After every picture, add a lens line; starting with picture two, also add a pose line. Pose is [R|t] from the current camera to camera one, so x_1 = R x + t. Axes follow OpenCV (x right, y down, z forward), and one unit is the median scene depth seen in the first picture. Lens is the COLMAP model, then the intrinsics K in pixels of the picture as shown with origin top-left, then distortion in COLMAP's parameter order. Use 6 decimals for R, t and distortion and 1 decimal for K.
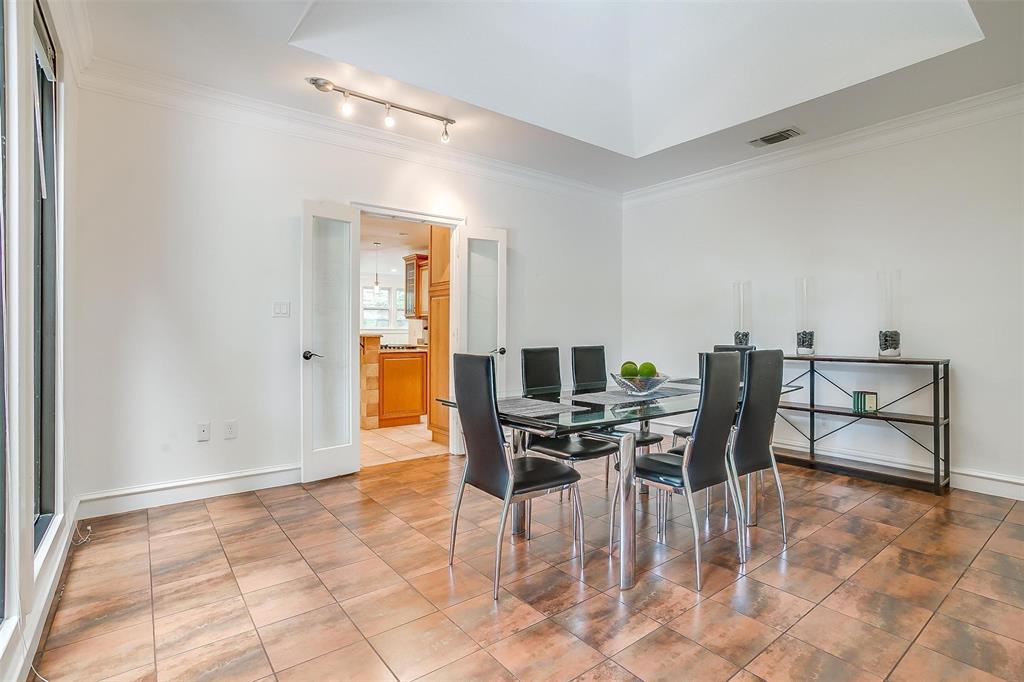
lens RADIAL K [[489.6, 0, 512.0], [0, 489.6, 341.0], [0, 0, 1]] dist [-0.051482, 0.026169]
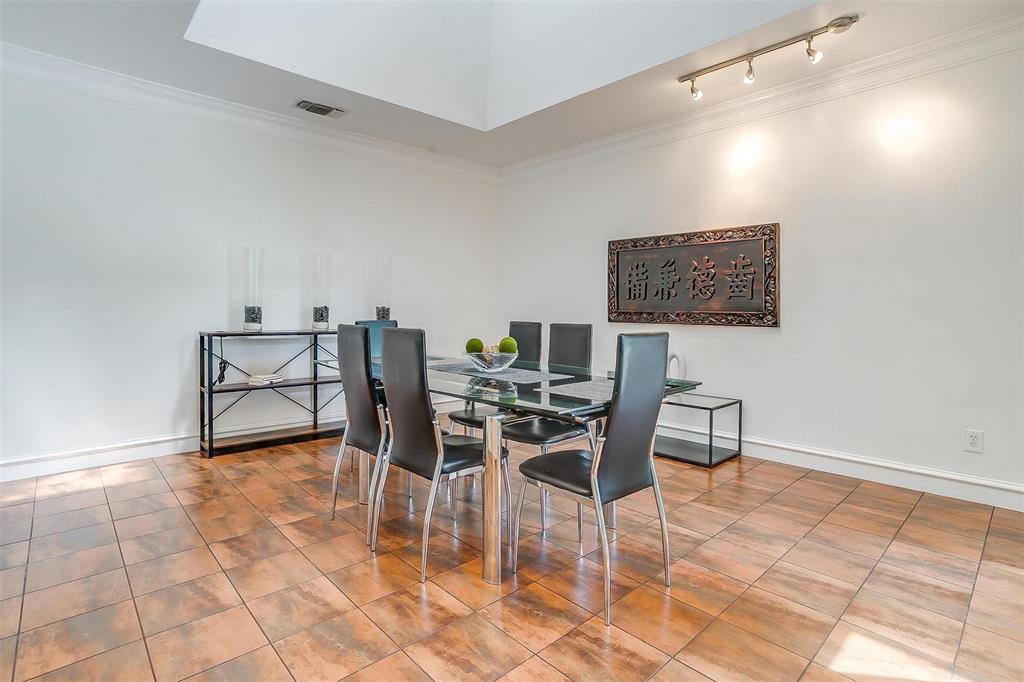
lens RADIAL K [[498.3, 0, 510.8], [0, 498.3, 302.4], [0, 0, 1]] dist [-0.001197, -0.000185]
pose [[-0.088434, 0.023607, 0.995802, -0.487854], [0.002235, 0.999721, -0.023502, -0.003254], [-0.996080, 0.000147, -0.088462, 0.679434]]
